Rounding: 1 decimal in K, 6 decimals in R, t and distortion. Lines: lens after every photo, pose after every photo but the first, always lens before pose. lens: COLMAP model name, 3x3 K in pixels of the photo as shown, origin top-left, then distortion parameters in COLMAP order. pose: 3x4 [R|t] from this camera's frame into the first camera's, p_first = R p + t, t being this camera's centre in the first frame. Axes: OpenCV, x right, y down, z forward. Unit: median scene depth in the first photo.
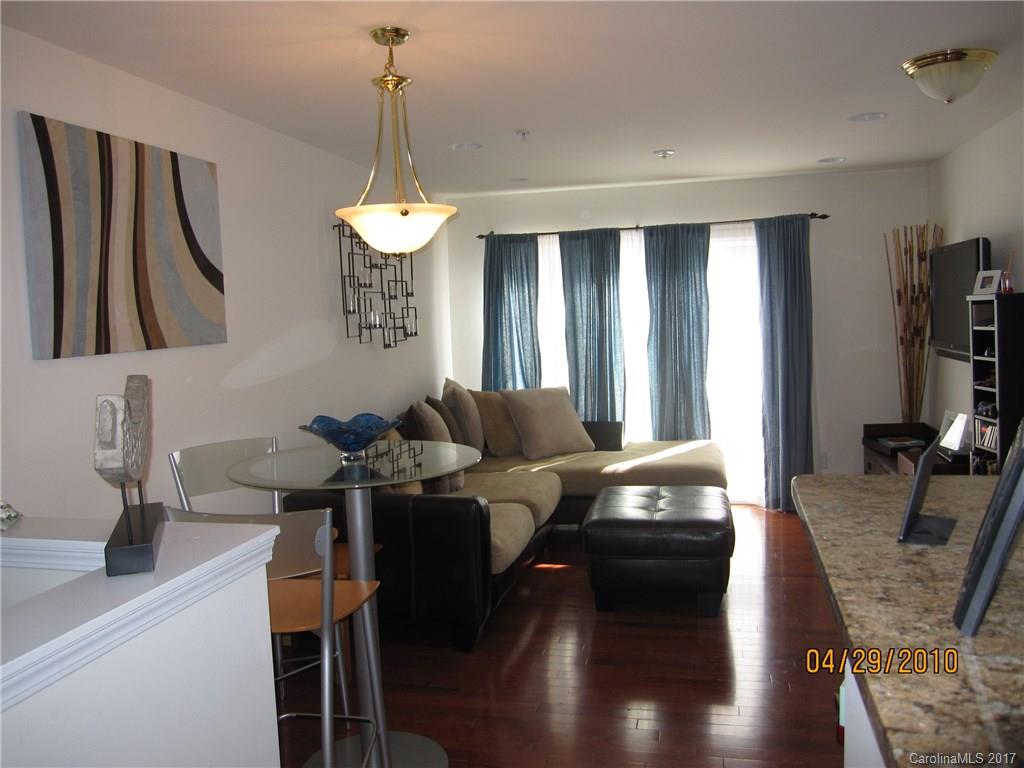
lens RADIAL K [[843.6, 0, 511.8], [0, 843.6, 381.5], [0, 0, 1]] dist [-0.071542, 0.029579]
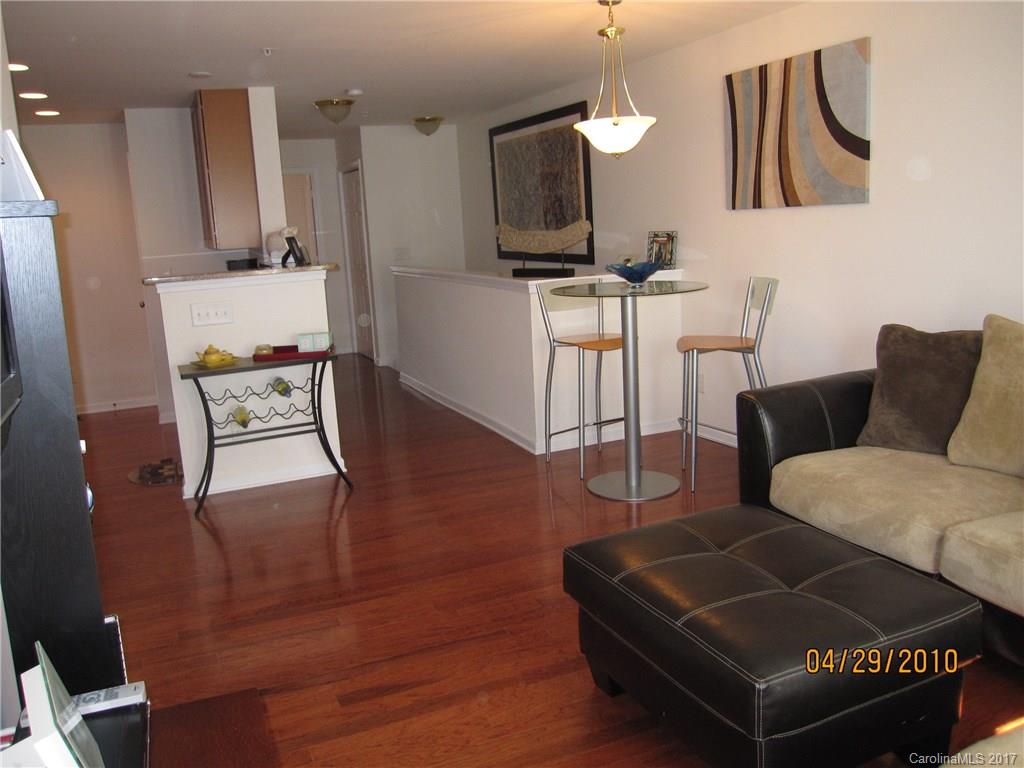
lens RADIAL K [[843.6, 0, 511.4], [0, 843.6, 384.9], [0, 0, 1]] dist [-0.071542, 0.029579]
pose [[0.736701, 0.117581, -0.665918, 0.073230], [-0.006296, 0.985917, 0.167118, 0.009268], [0.676189, -0.118923, 0.727066, -0.143978]]
